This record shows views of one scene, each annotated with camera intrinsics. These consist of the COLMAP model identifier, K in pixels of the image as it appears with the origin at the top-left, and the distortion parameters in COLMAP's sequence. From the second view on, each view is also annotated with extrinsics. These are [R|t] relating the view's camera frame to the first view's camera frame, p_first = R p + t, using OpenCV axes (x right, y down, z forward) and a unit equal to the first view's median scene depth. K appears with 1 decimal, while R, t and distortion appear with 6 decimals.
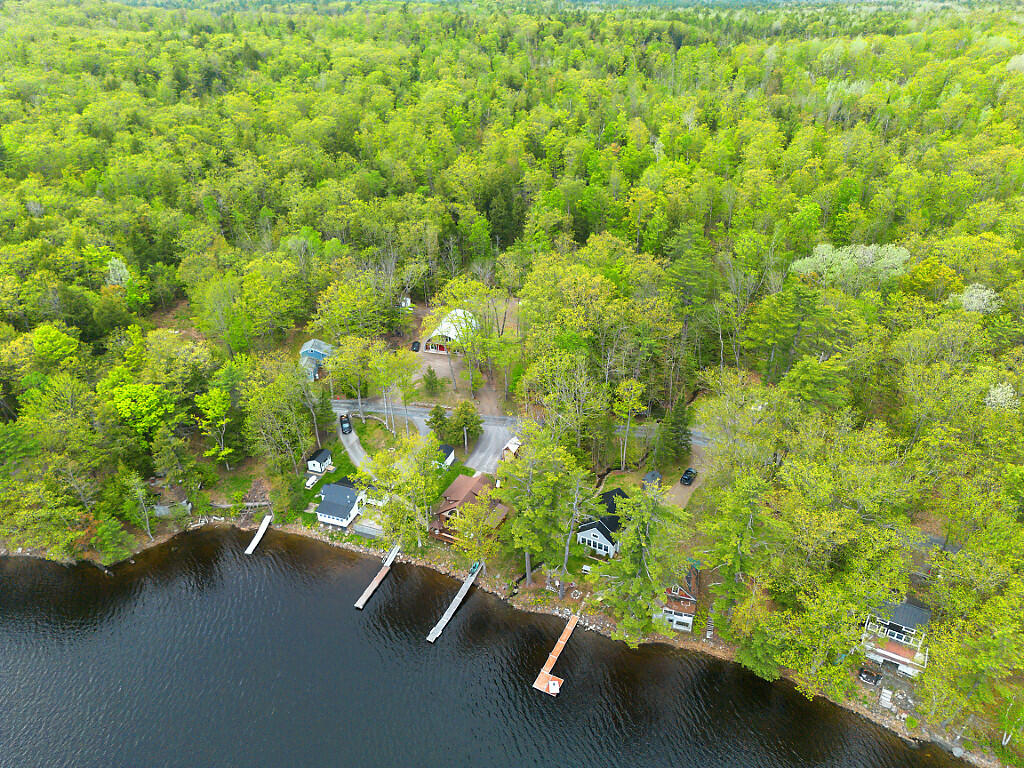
lens RADIAL K [[713.8, 0, 512.0], [0, 713.8, 384.0], [0, 0, 1]] dist [0.073960, -0.068804]
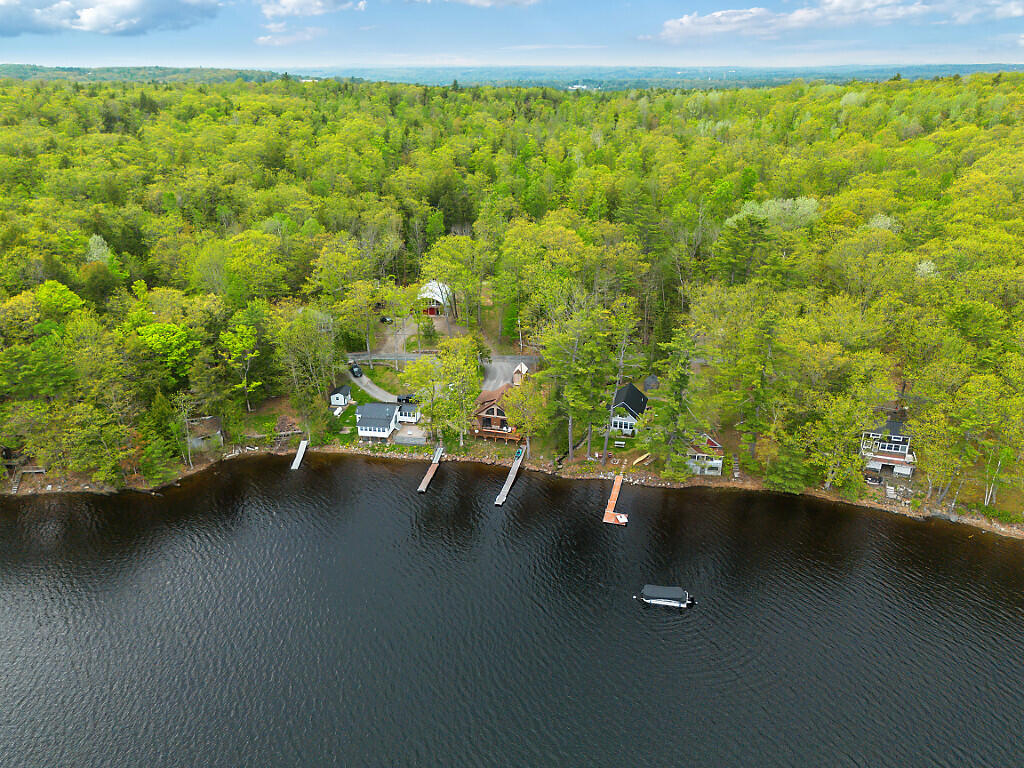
lens RADIAL K [[733.1, 0, 512.0], [0, 733.1, 384.0], [0, 0, 1]] dist [0.090338, -0.101150]
pose [[0.980904, -0.072496, 0.180479, -0.234363], [0.094528, 0.988667, -0.116626, 0.257430], [-0.169979, 0.131459, 0.976640, -0.091746]]
